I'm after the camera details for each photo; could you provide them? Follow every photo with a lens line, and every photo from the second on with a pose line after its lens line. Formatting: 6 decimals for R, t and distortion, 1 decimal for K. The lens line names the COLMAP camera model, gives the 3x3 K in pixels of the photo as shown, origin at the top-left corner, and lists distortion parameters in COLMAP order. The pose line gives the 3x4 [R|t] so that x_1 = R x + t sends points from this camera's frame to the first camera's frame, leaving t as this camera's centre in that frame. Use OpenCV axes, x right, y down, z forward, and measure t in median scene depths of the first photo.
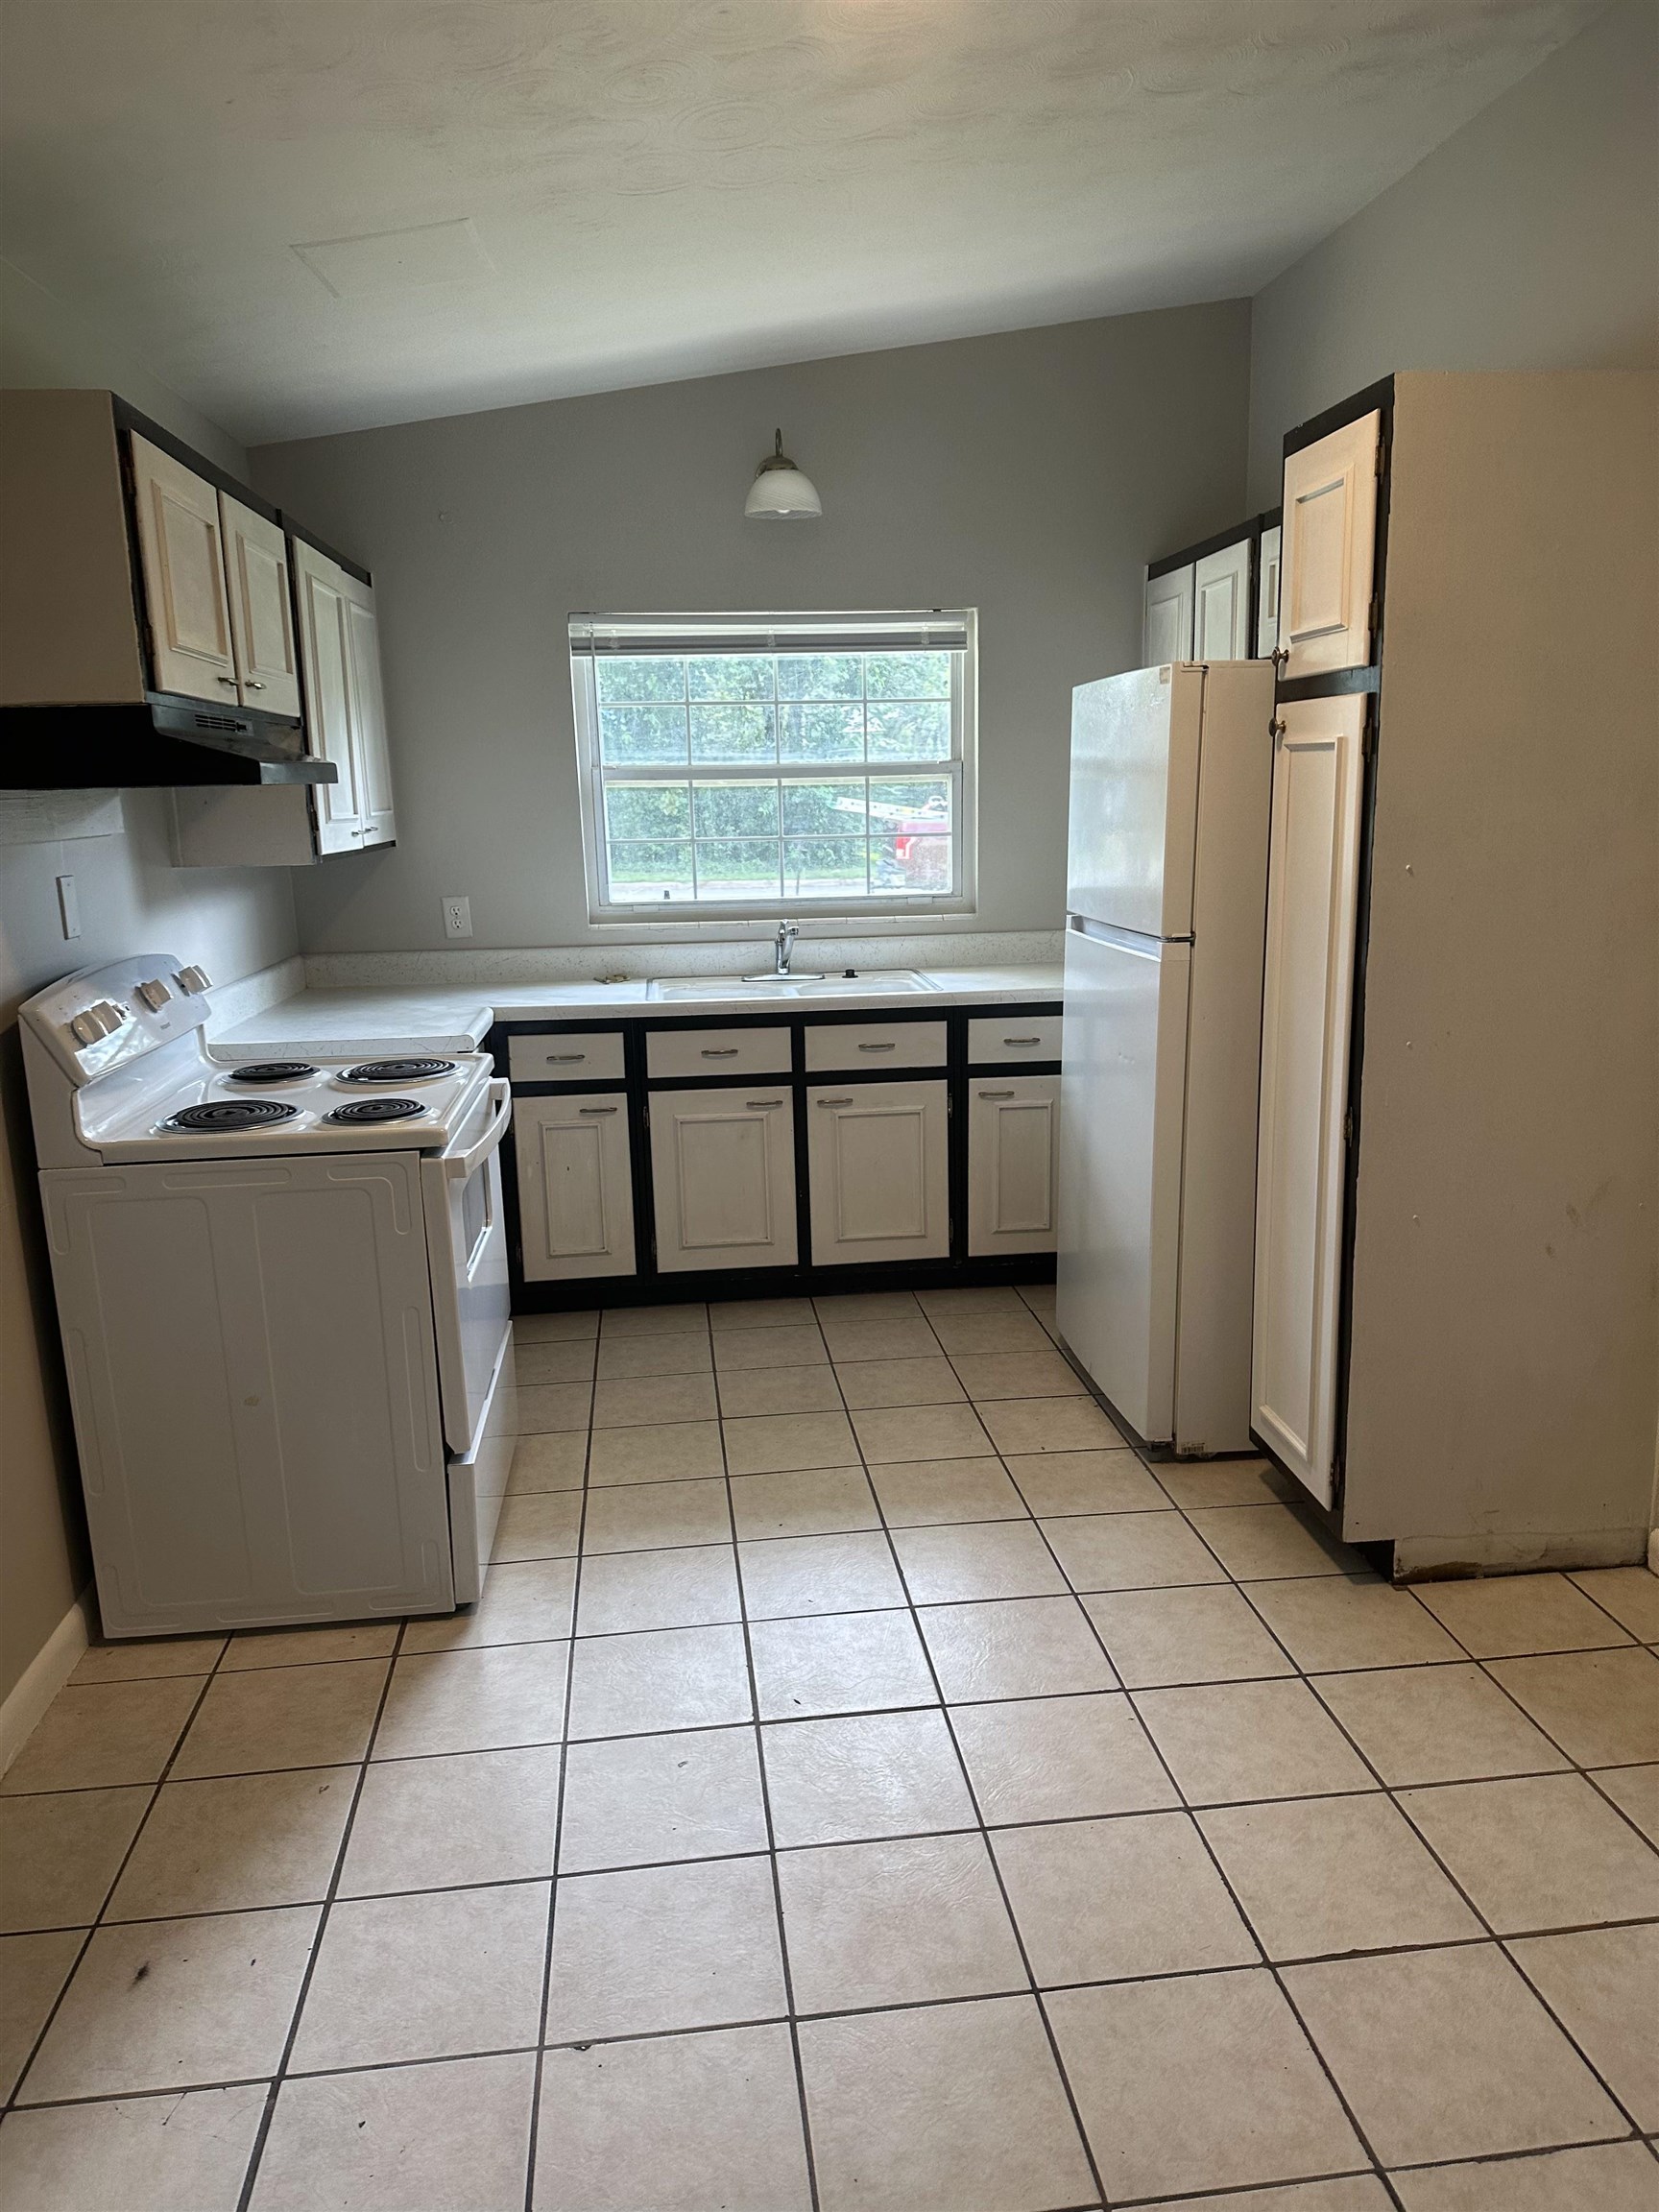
lens RADIAL K [[1544.5, 0, 838.1], [0, 1544.5, 1104.9], [0, 0, 1]] dist [0.029971, -0.013997]
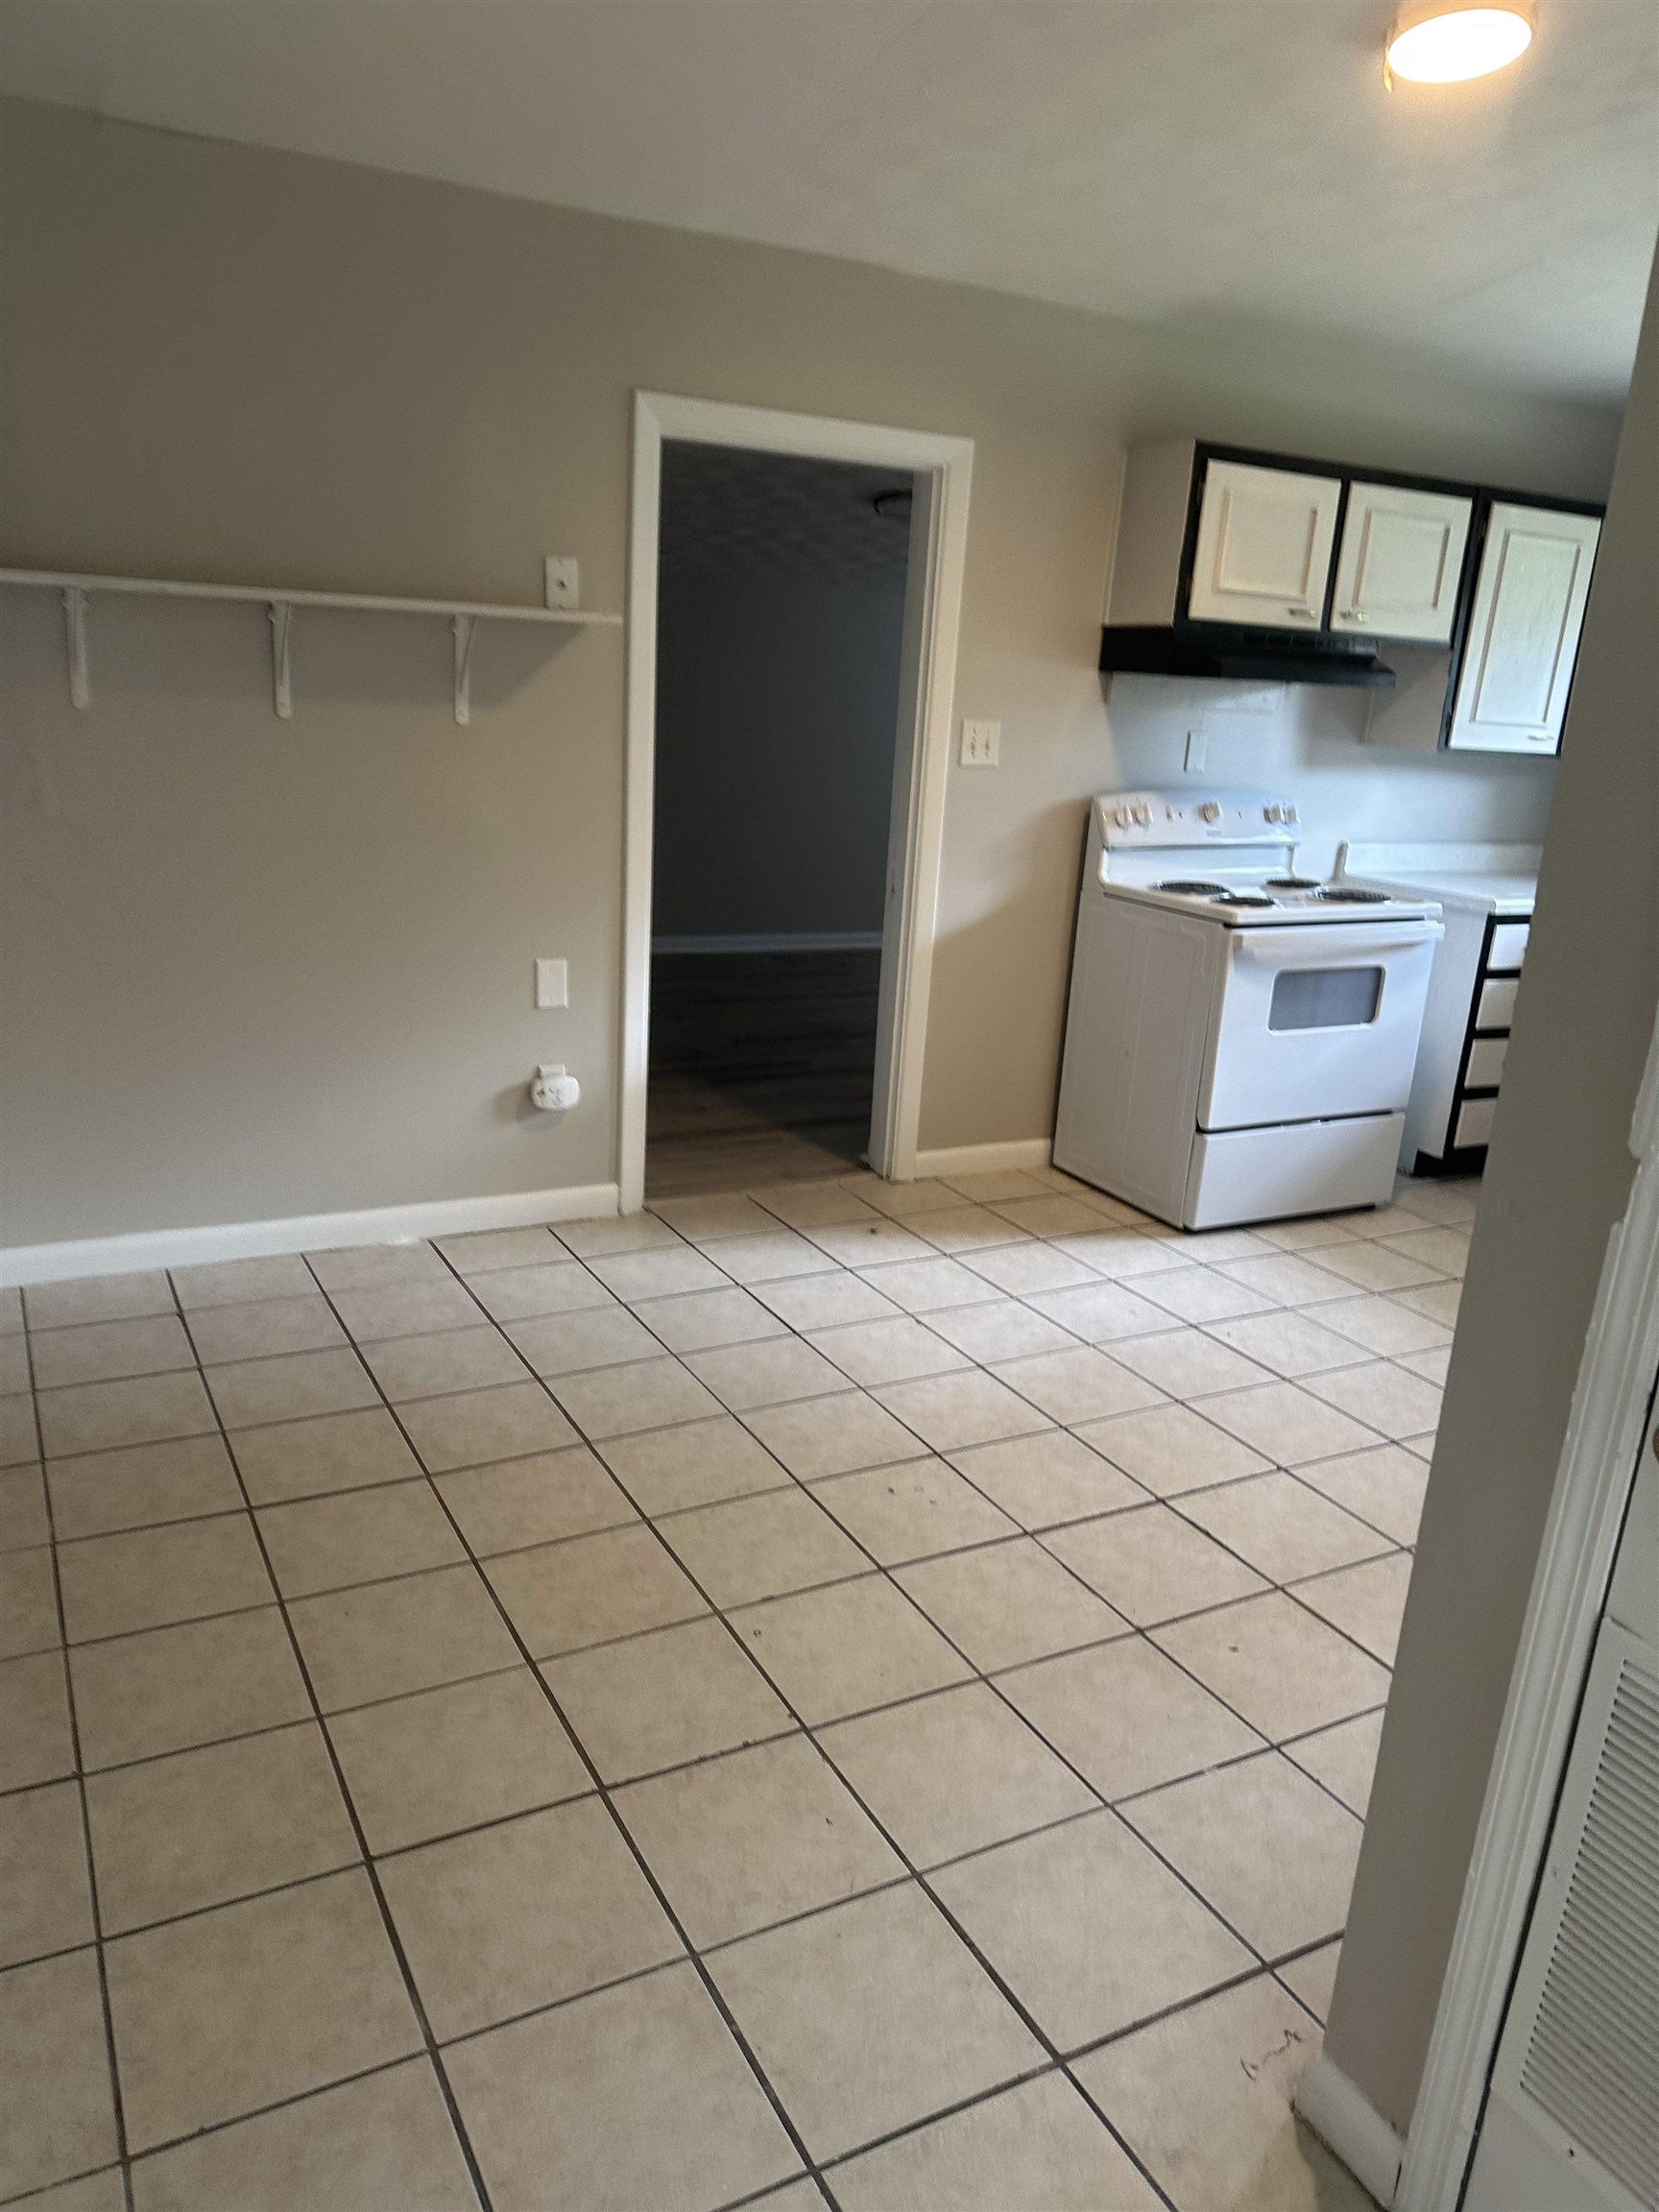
lens RADIAL K [[1544.5, 0, 831.3], [0, 1544.5, 1121.8], [0, 0, 1]] dist [0.029971, -0.013997]
pose [[0.354004, 0.296840, -0.886886, 1.000664], [-0.245516, 0.944531, 0.218135, -0.023940], [0.902443, 0.140524, 0.407247, 0.049167]]
